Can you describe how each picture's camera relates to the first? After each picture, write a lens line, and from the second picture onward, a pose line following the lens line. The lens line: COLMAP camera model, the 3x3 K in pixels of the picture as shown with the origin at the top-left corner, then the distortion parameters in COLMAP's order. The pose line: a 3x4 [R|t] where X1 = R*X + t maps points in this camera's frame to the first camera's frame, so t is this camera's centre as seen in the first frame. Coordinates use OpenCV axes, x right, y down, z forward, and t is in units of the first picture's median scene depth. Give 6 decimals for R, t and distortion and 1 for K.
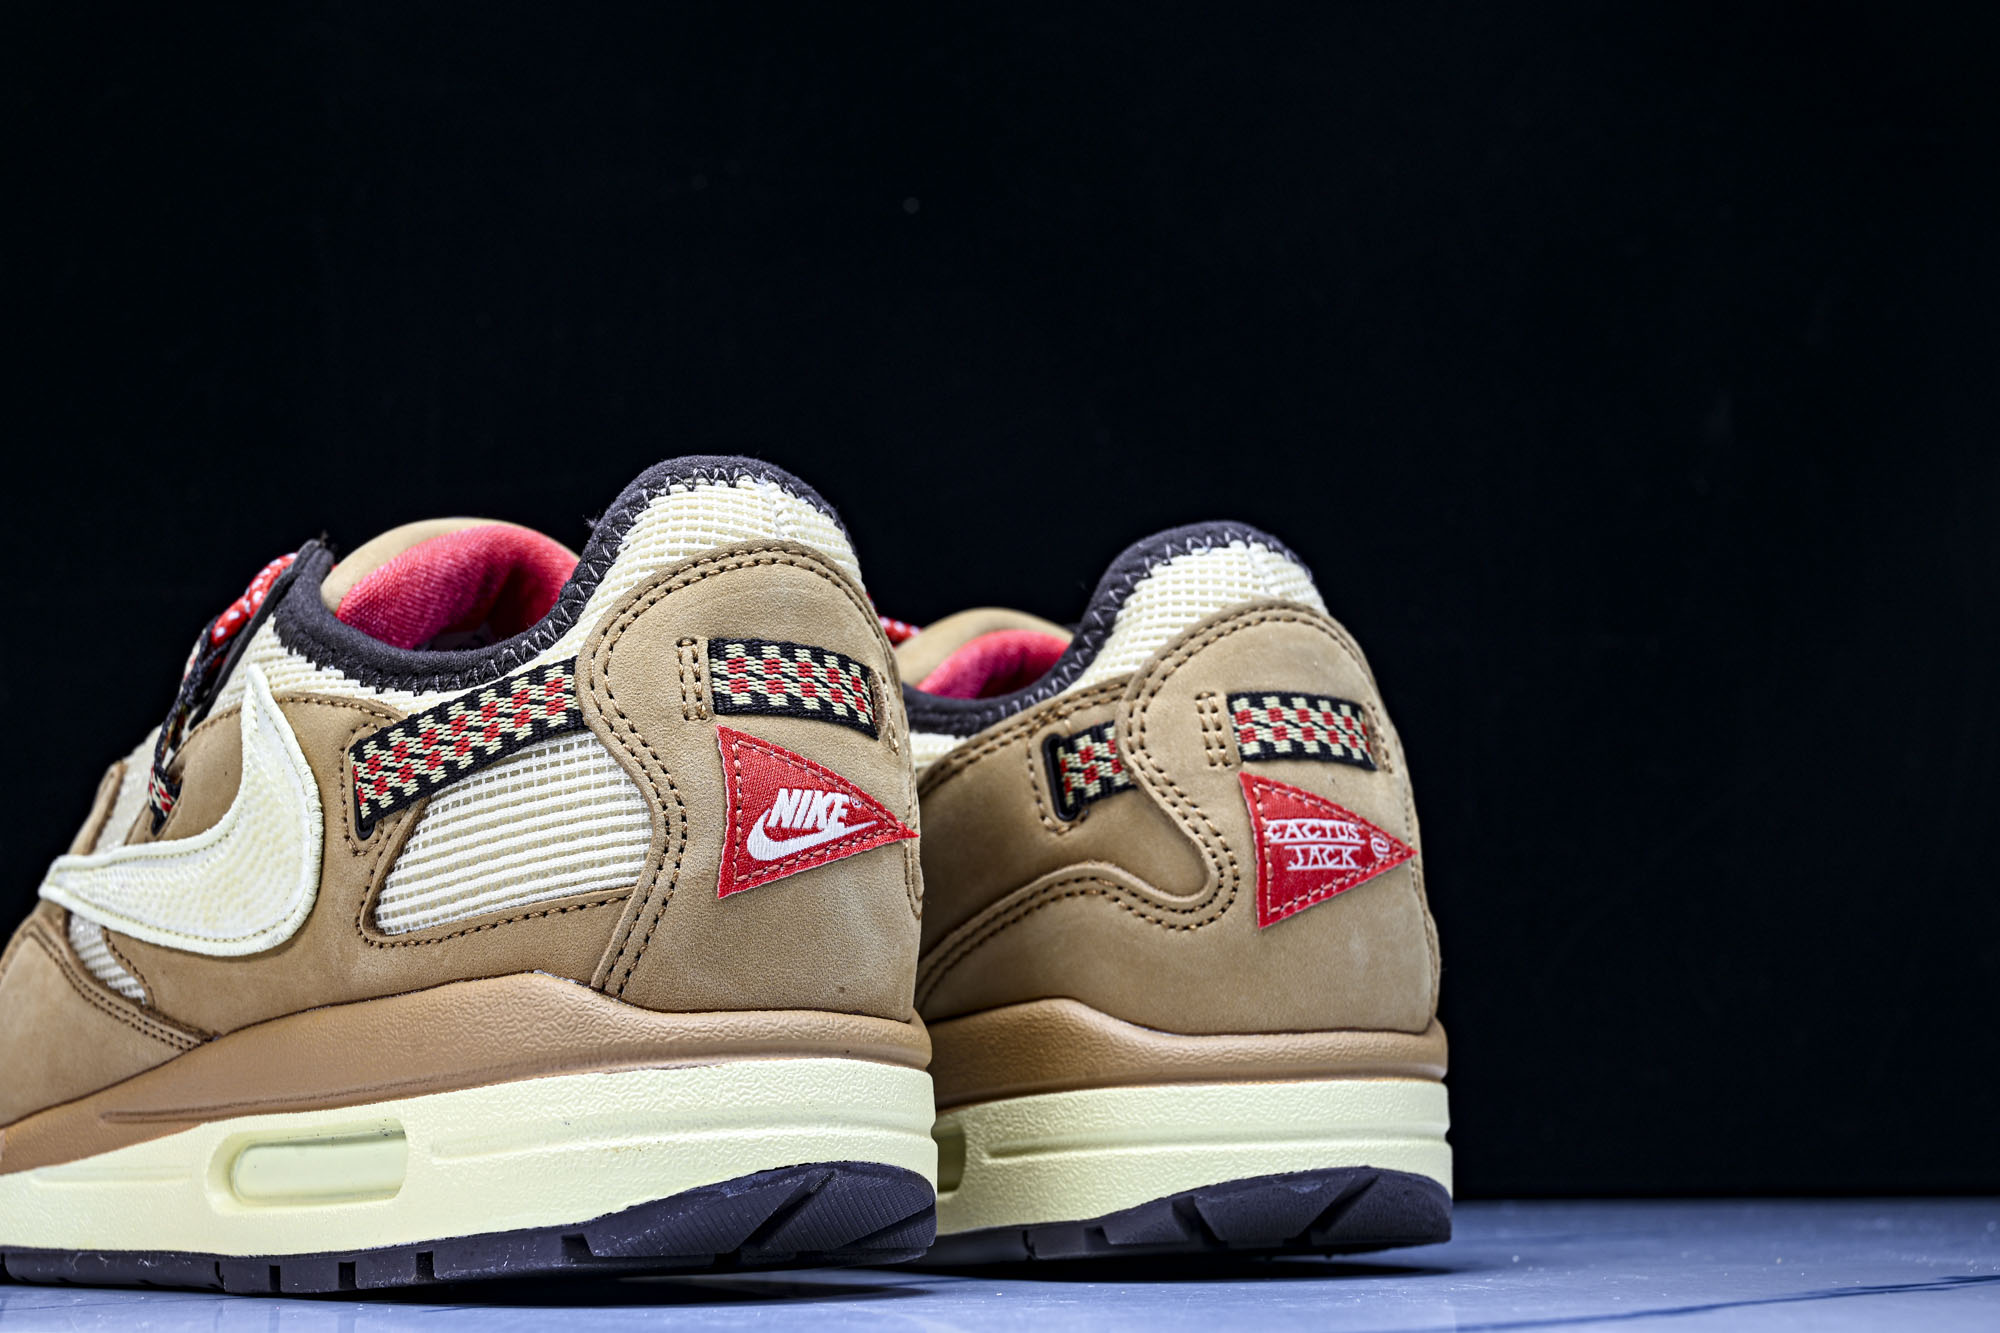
lens RADIAL K [[3242.2, 0, 1002.2], [0, 3242.2, 672.5], [0, 0, 1]] dist [-0.040478, 0.000000]
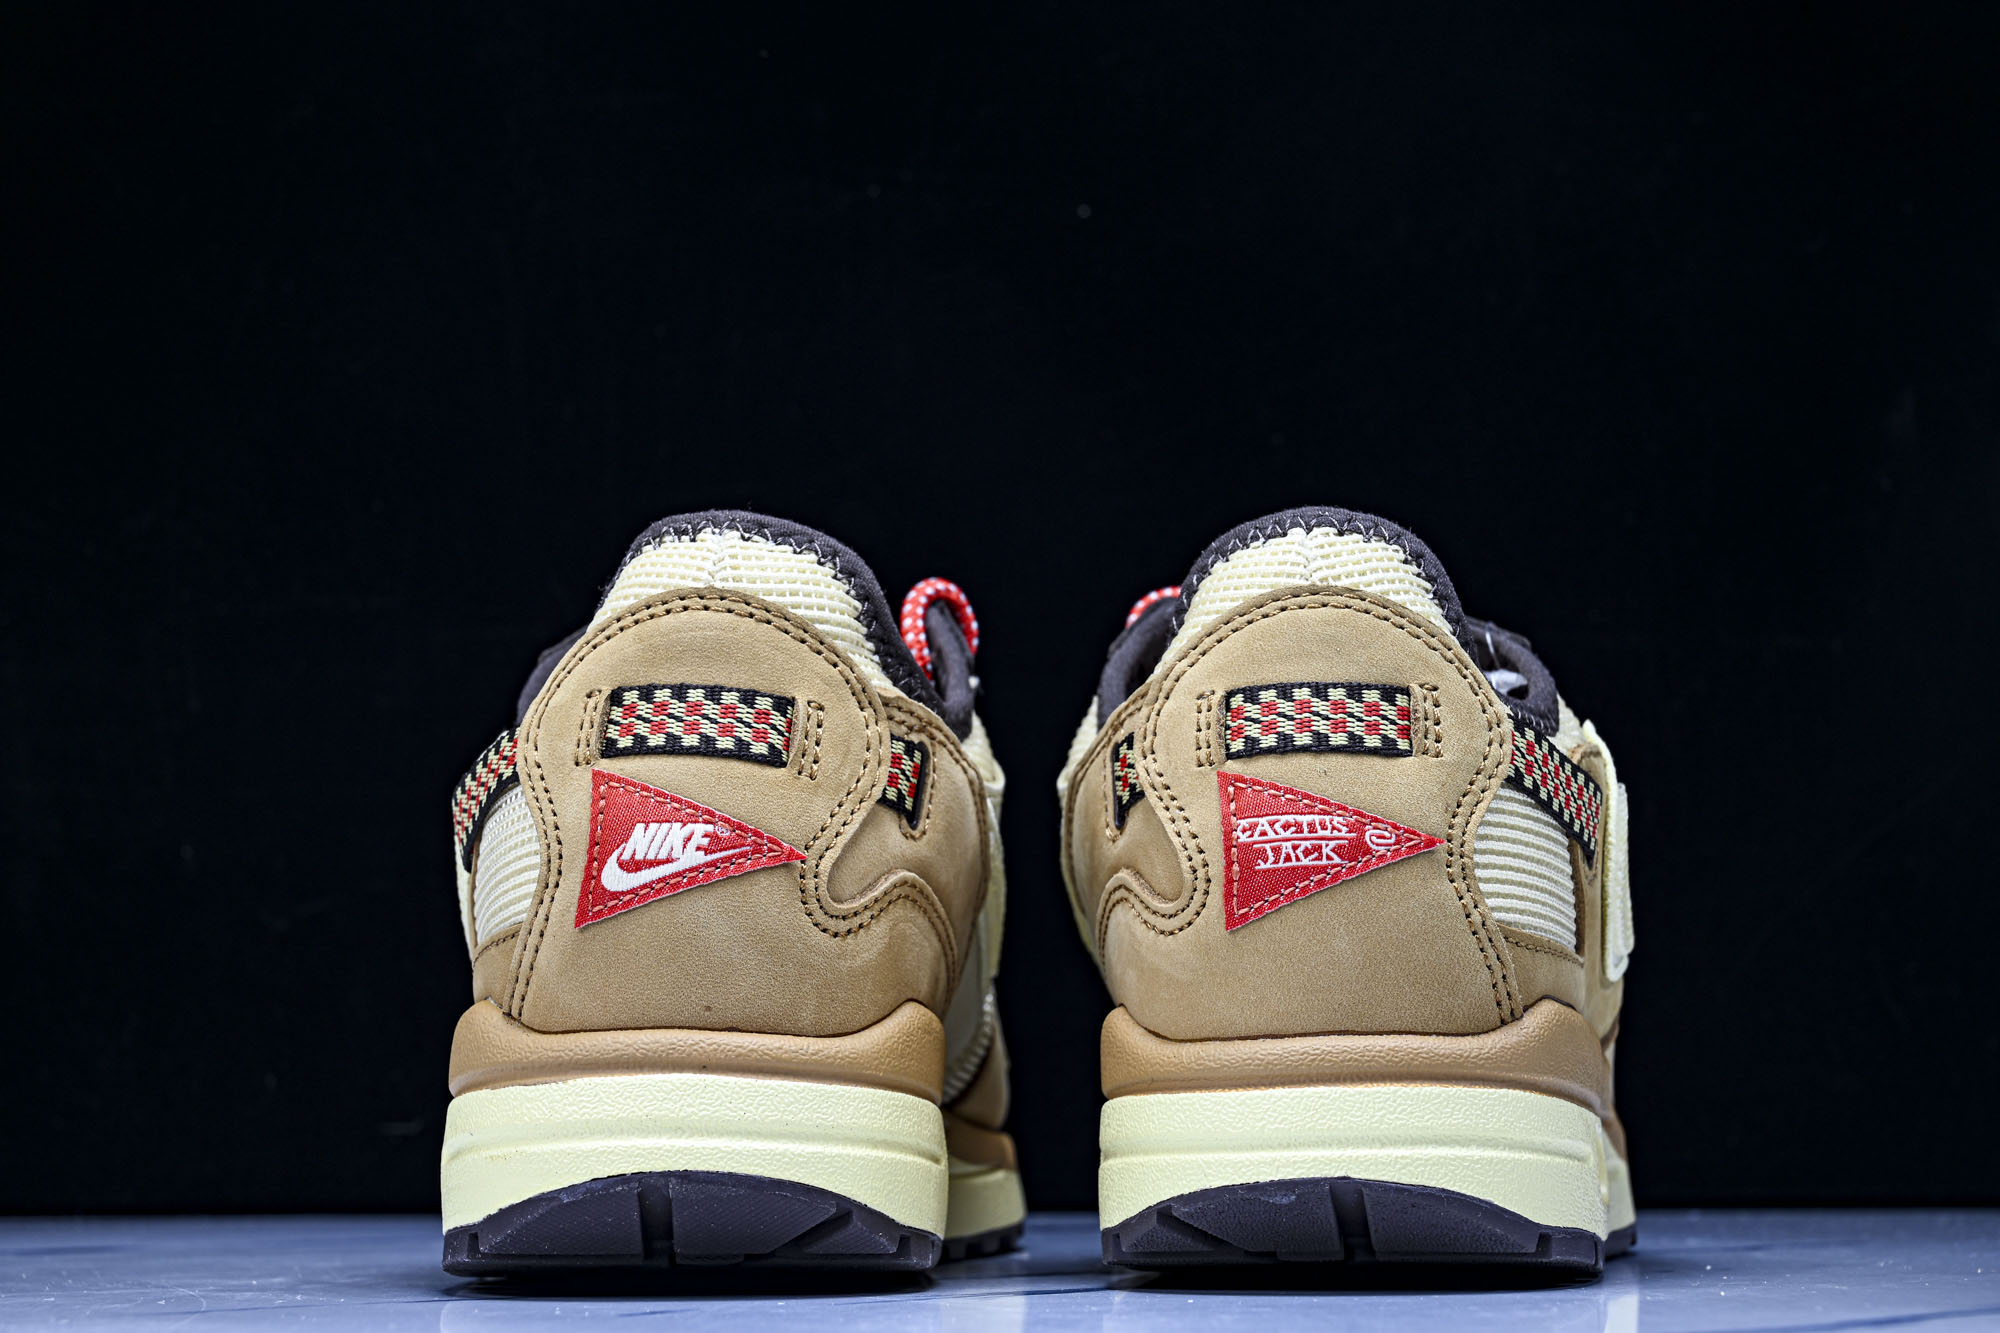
lens RADIAL K [[3242.2, 0, 1000.5], [0, 3242.2, 660.7], [0, 0, 1]] dist [-0.040478, 0.000000]
pose [[0.824585, -0.082343, -0.559713, 0.630845], [0.082338, 0.996284, -0.025267, 0.018806], [0.559714, -0.025251, 0.828301, 0.174261]]
